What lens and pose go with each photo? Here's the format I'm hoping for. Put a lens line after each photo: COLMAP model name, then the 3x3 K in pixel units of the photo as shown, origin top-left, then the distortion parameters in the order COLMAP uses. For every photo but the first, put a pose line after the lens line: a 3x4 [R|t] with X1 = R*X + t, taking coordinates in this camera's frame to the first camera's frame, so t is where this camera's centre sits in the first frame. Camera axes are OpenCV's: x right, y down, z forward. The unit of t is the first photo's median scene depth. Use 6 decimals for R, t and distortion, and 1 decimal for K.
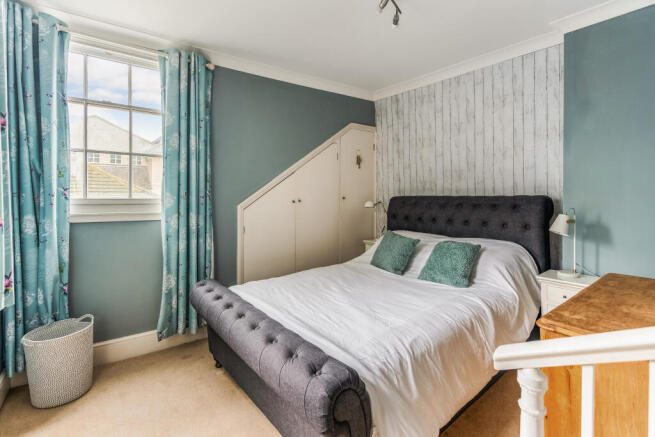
lens RADIAL K [[306.5, 0, 289.6], [0, 306.5, 194.6], [0, 0, 1]] dist [-0.023969, 0.000843]
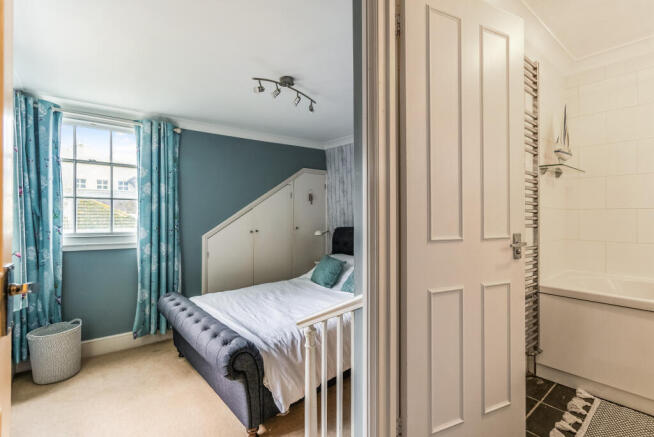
lens RADIAL K [[306.1, 0, 331.1], [0, 306.1, 218.5], [0, 0, 1]] dist [-0.023969, 0.000843]
pose [[0.992214, 0.010366, 0.124109, 0.266623], [-0.012137, 0.999835, 0.013523, -0.078050], [-0.123948, -0.014924, 0.992176, -0.430051]]
